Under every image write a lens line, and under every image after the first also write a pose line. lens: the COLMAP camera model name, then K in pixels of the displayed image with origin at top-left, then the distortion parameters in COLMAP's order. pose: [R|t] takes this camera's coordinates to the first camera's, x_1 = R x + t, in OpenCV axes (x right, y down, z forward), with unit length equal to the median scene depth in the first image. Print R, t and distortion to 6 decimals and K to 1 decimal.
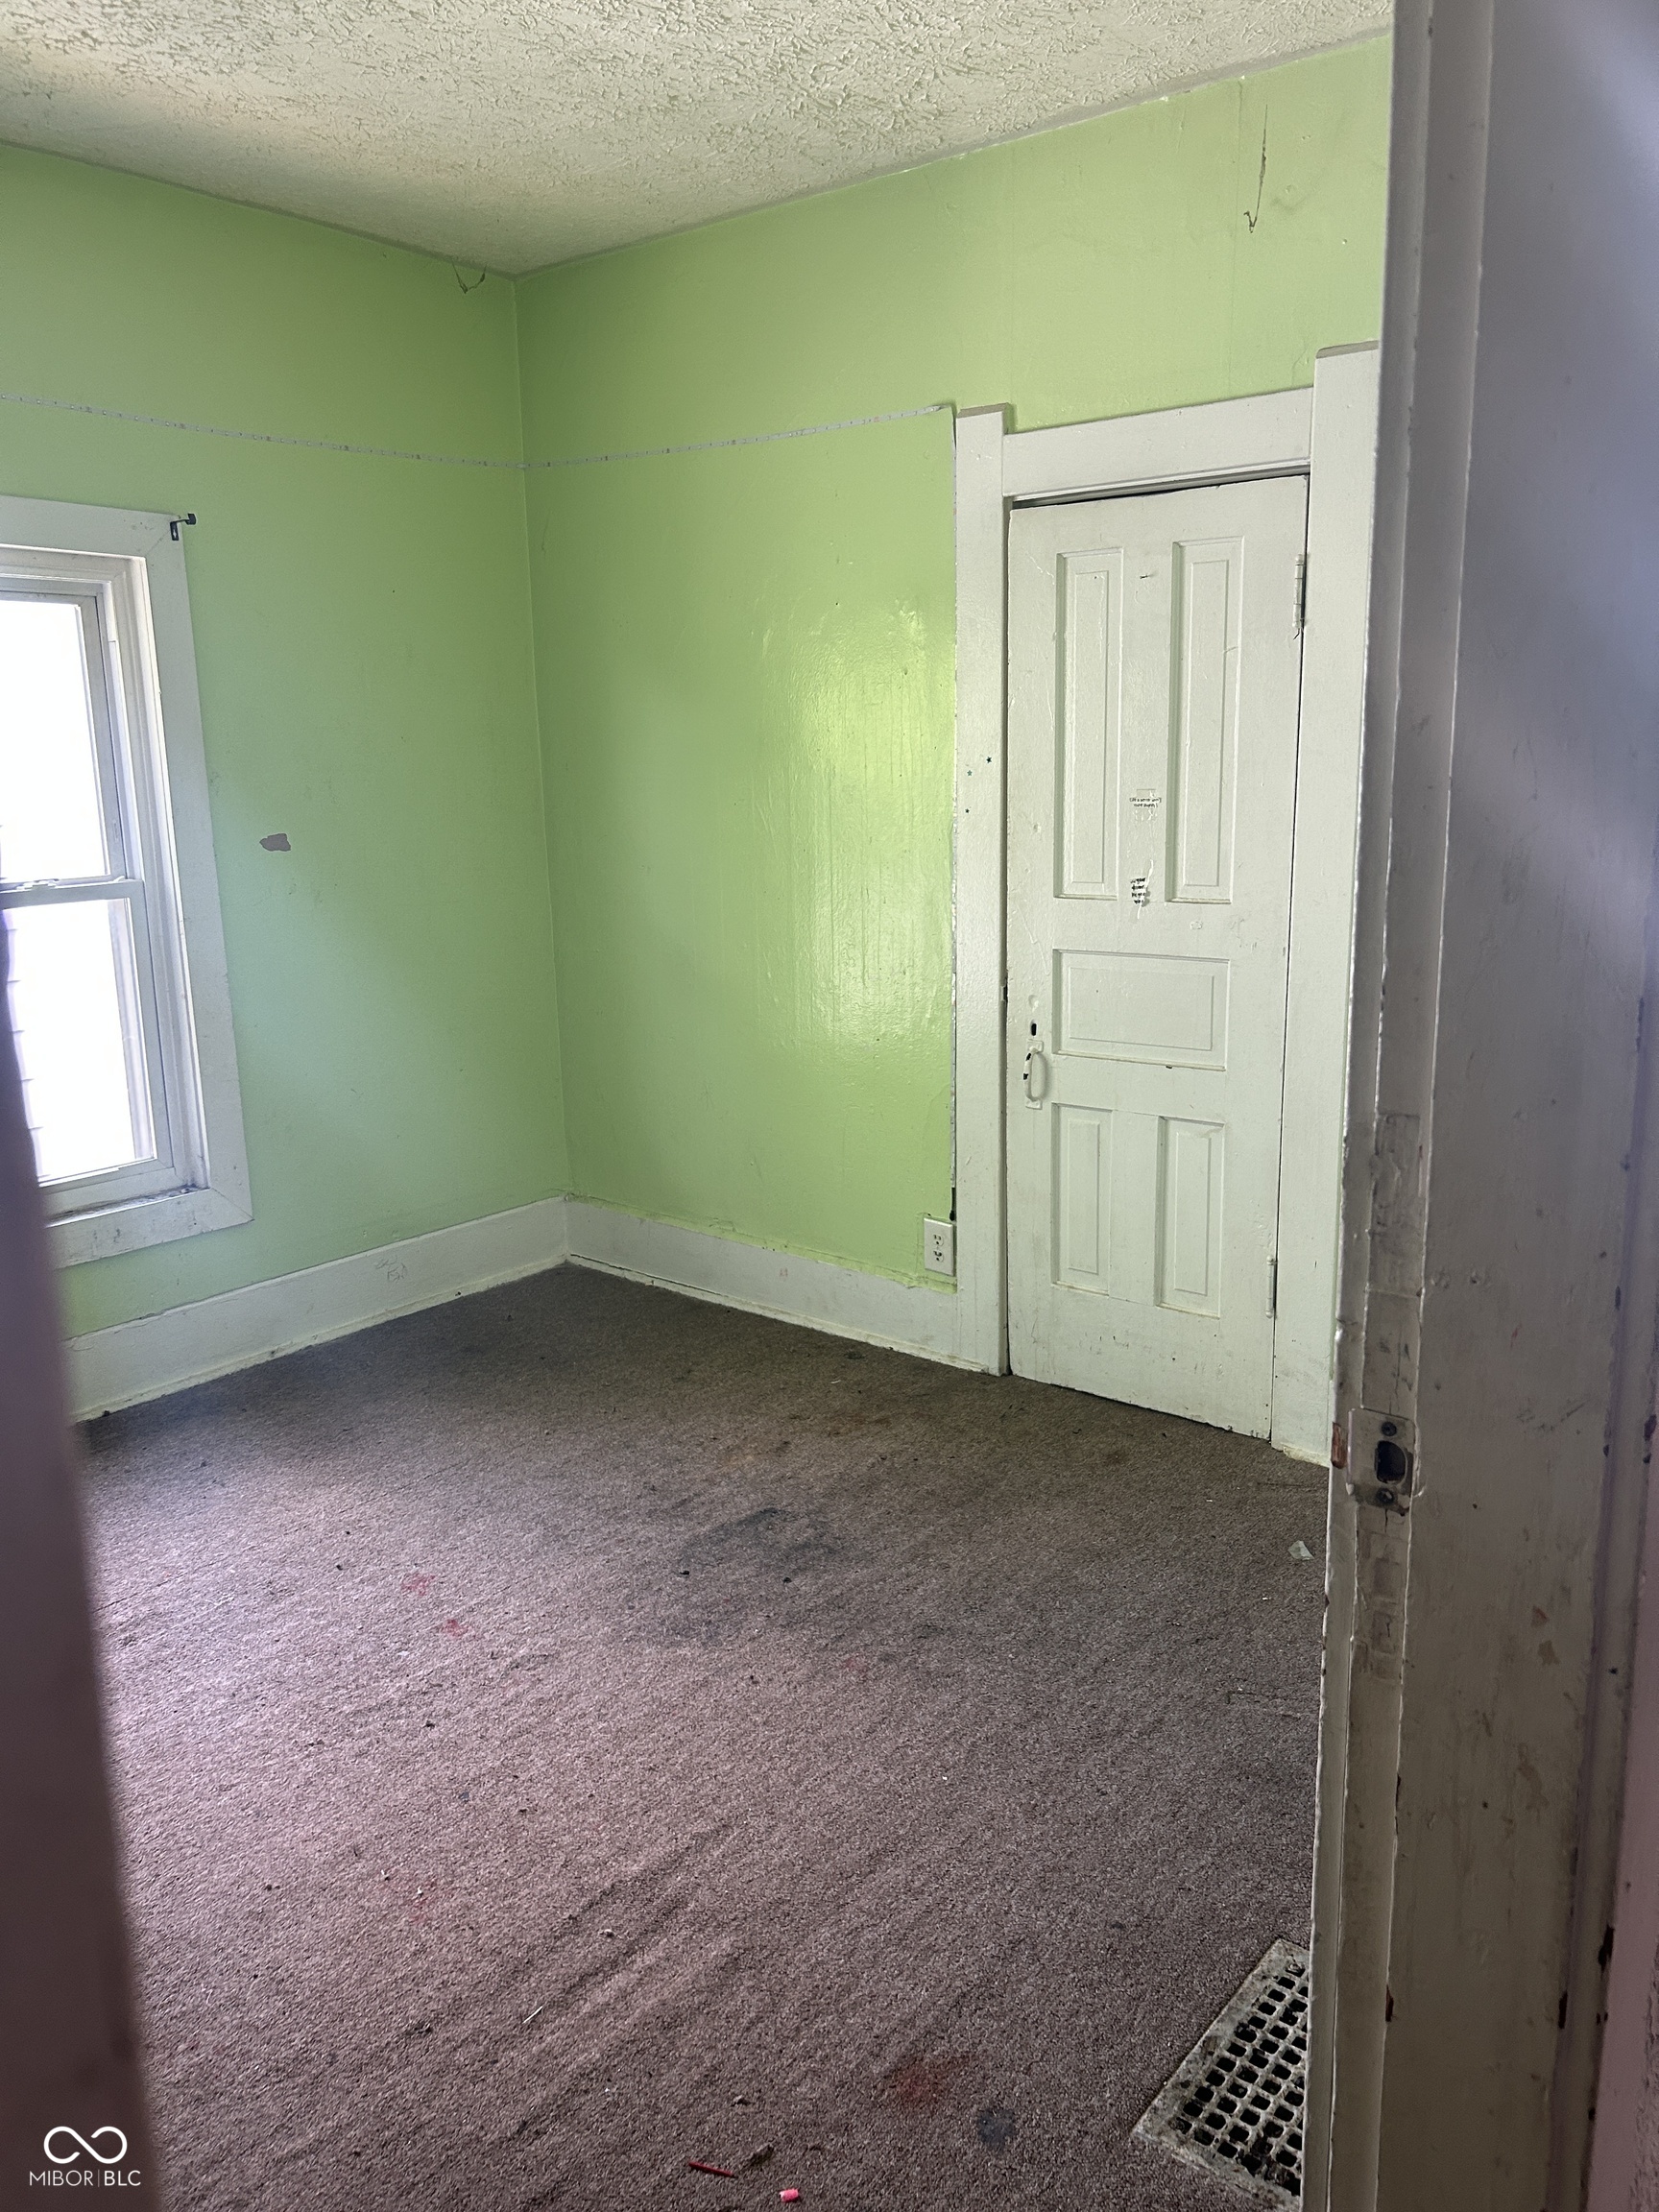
lens RADIAL K [[1637.1, 0, 828.9], [0, 1637.1, 1099.4], [0, 0, 1]] dist [0.011600, -0.003882]
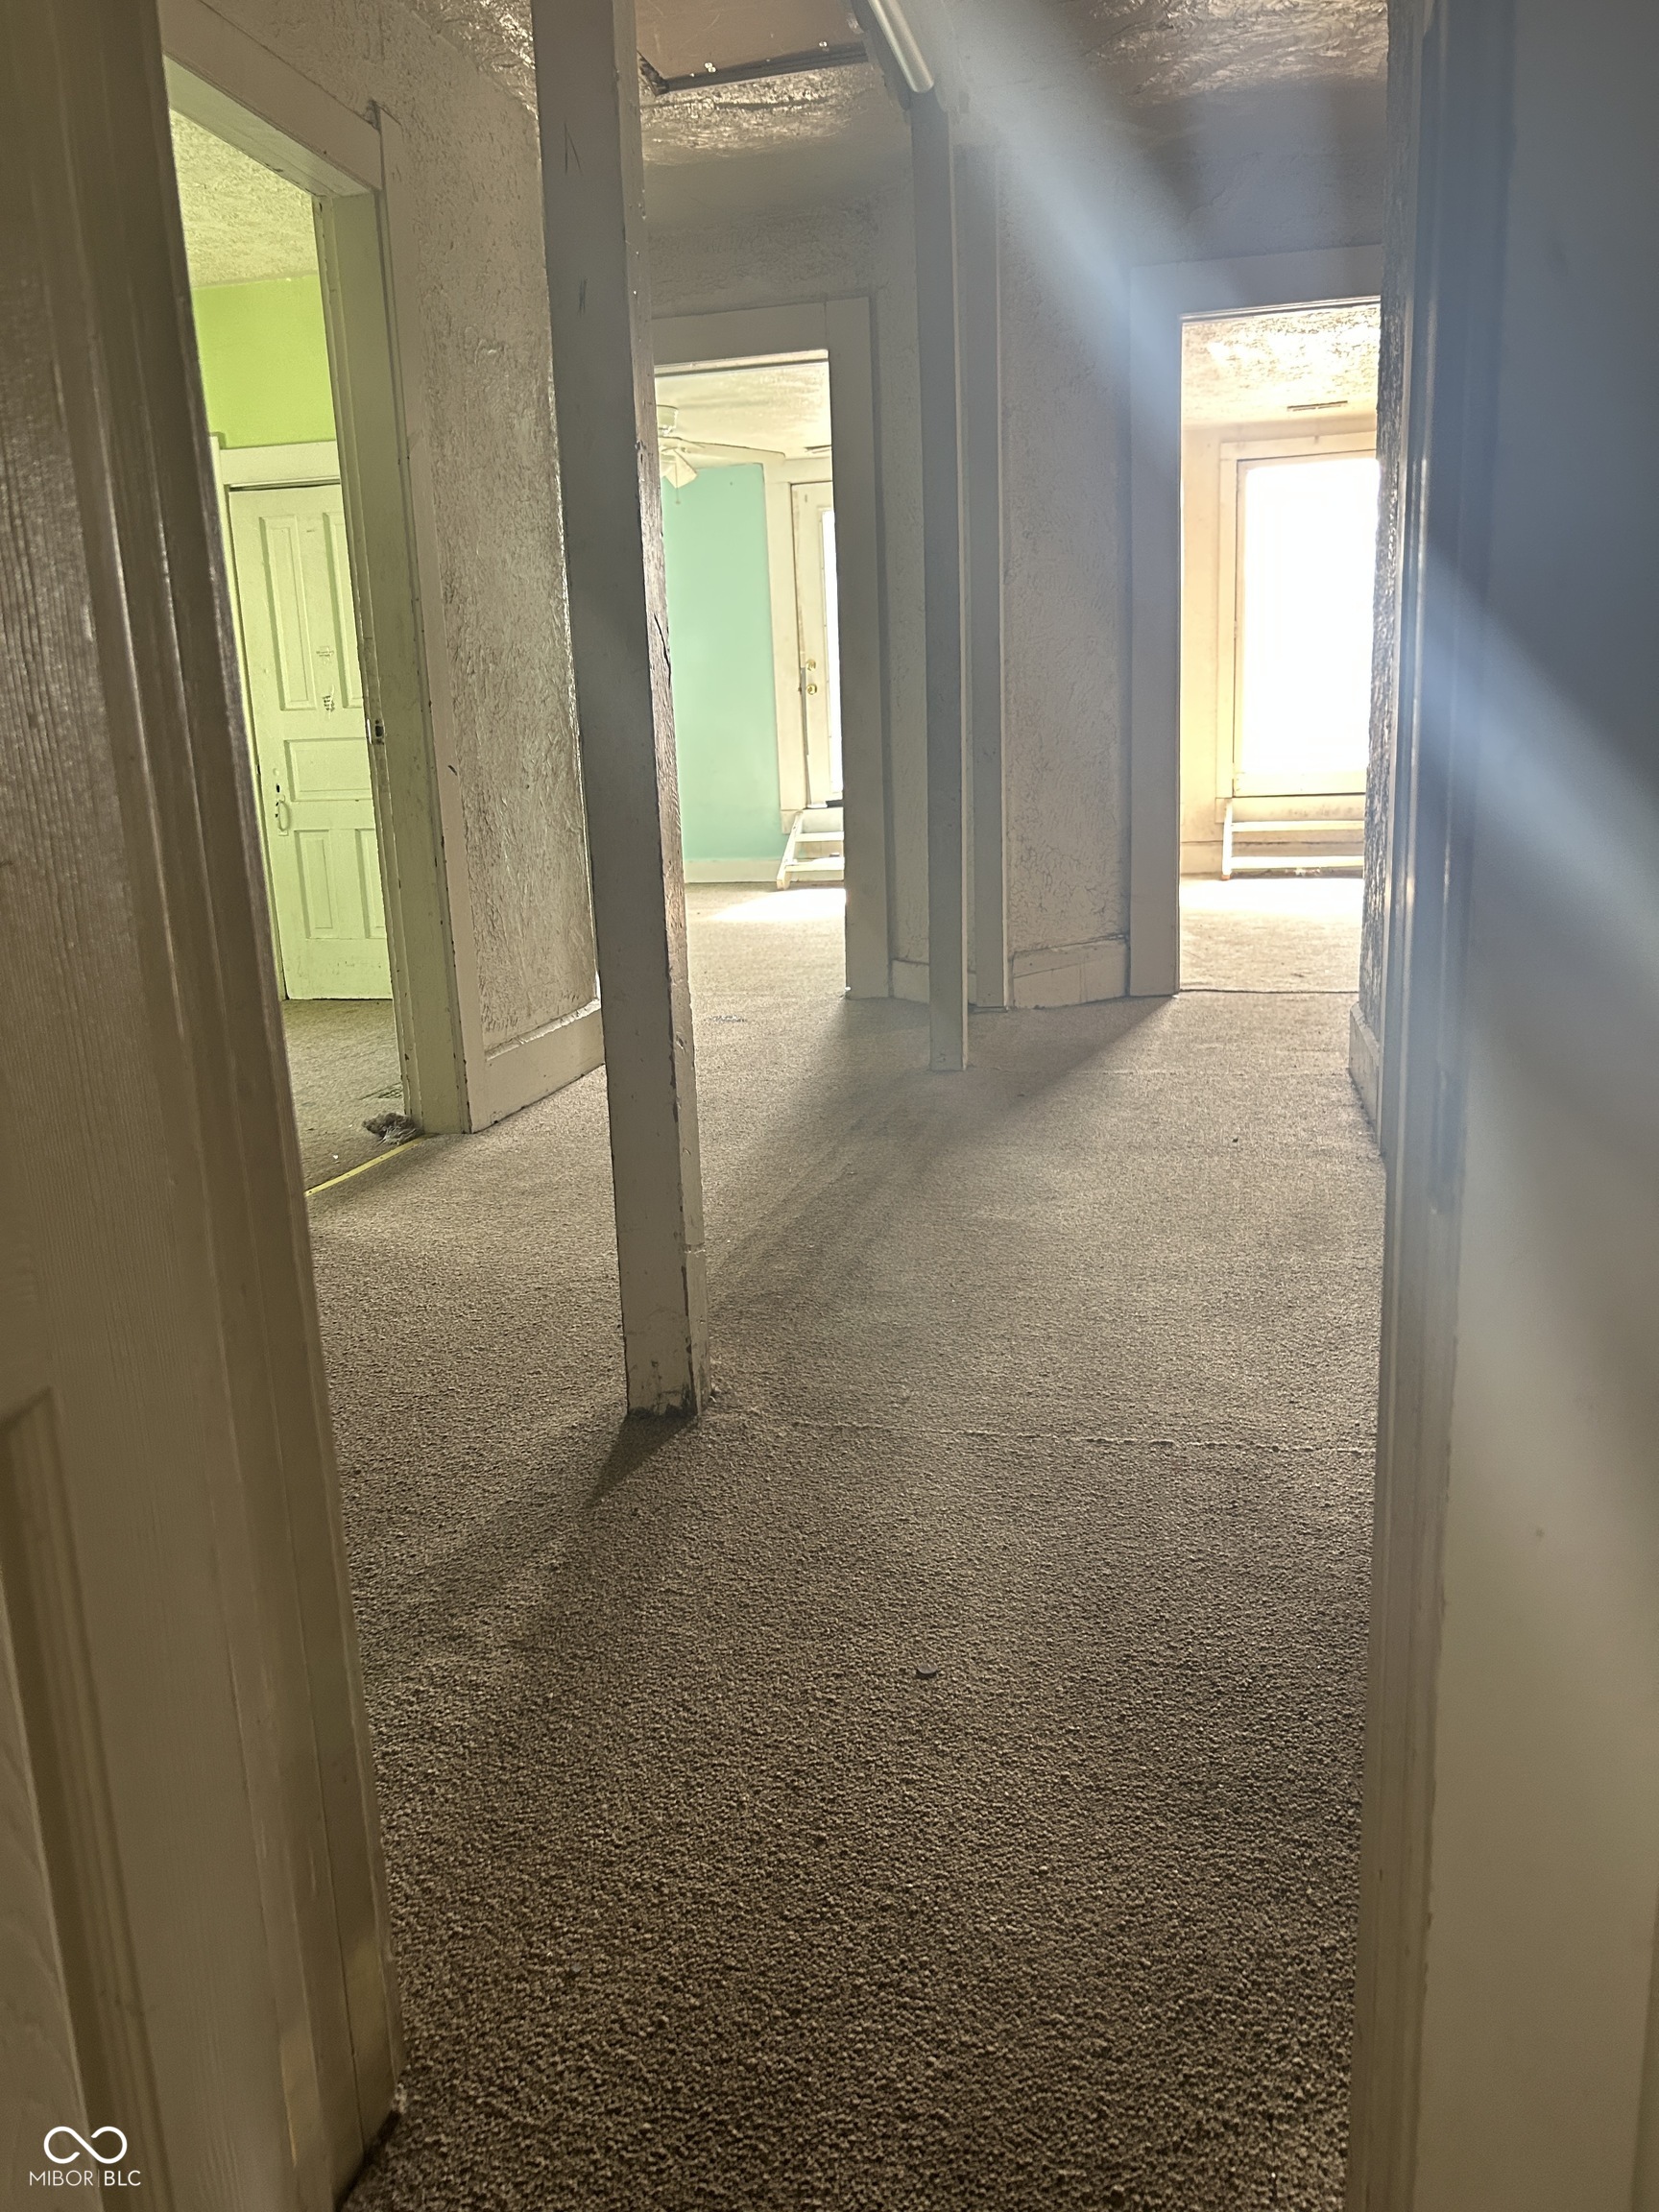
lens RADIAL K [[1637.1, 0, 824.8], [0, 1637.1, 1111.0], [0, 0, 1]] dist [0.011600, -0.003882]
pose [[0.900118, -0.111506, 0.421135, -0.134378], [0.110433, 0.993516, 0.027022, 0.337759], [-0.421417, 0.022184, 0.906596, -0.890533]]
